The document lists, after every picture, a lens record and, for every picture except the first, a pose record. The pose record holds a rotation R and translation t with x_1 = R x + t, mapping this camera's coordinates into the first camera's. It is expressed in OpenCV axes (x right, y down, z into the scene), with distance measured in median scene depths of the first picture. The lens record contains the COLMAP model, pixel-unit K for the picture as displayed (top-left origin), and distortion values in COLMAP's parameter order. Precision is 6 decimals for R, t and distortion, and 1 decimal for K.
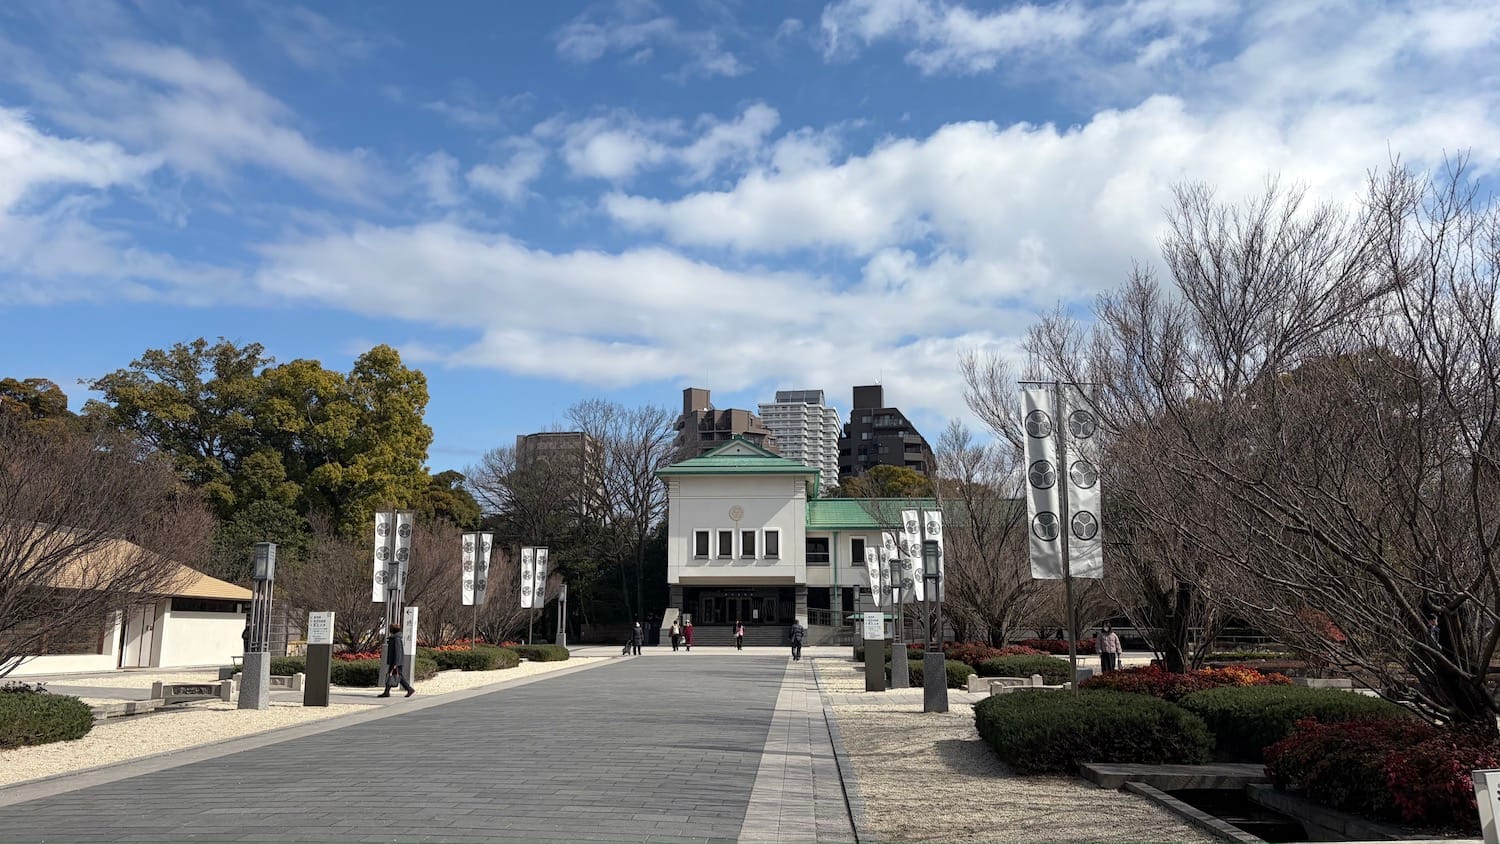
lens RADIAL K [[1132.7, 0, 751.2], [0, 1132.7, 418.7], [0, 0, 1]] dist [-0.003534, -0.000437]
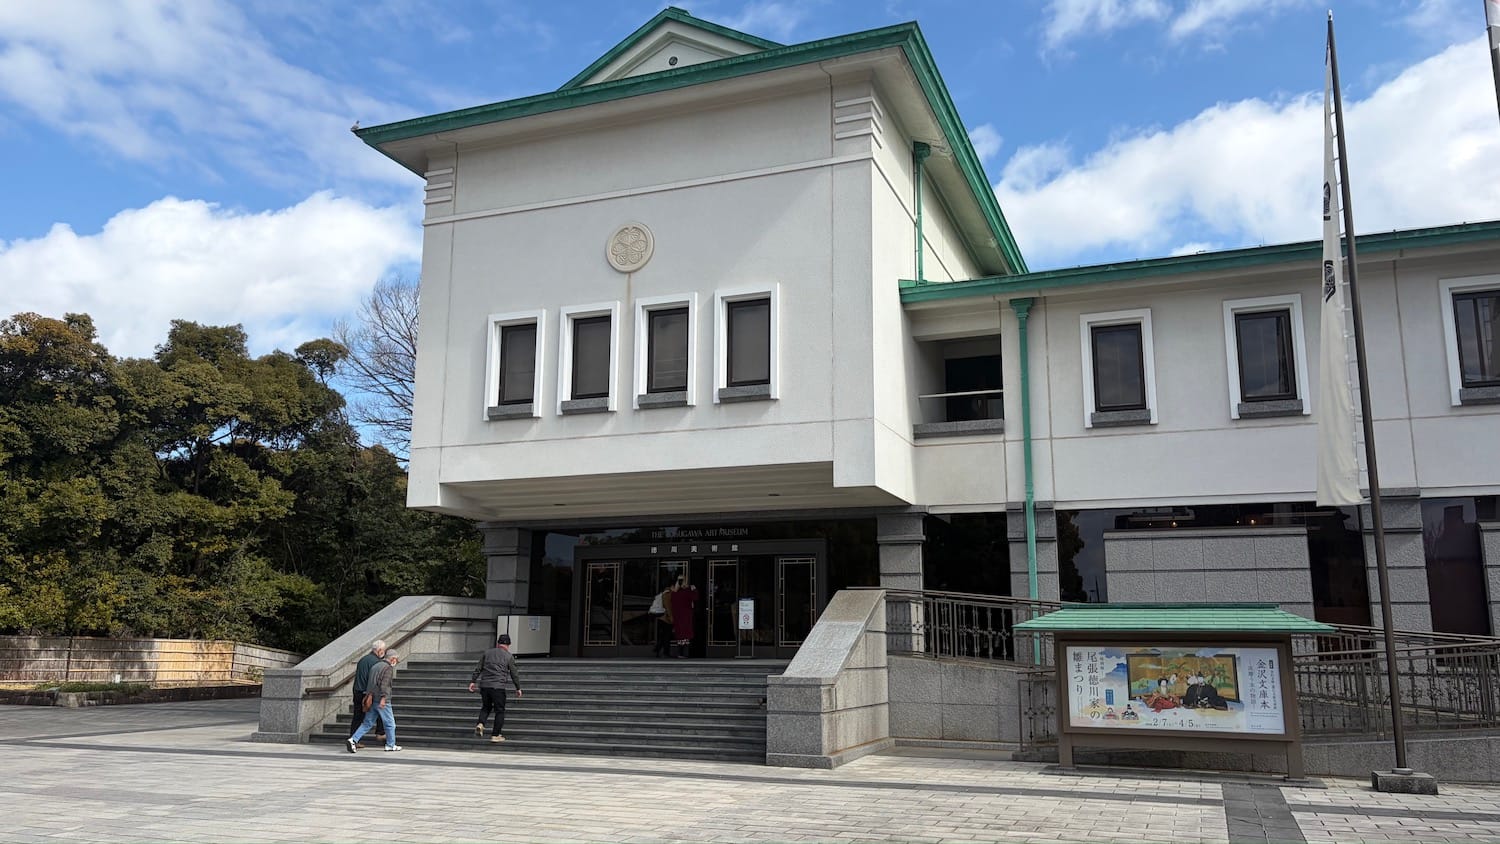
lens RADIAL K [[1132.7, 0, 745.4], [0, 1132.7, 424.8], [0, 0, 1]] dist [-0.003534, -0.000437]
pose [[0.942563, -0.064372, -0.327768, 0.100231], [0.058493, 0.997901, -0.027773, 0.133138], [0.328868, 0.007006, 0.944350, 0.735077]]
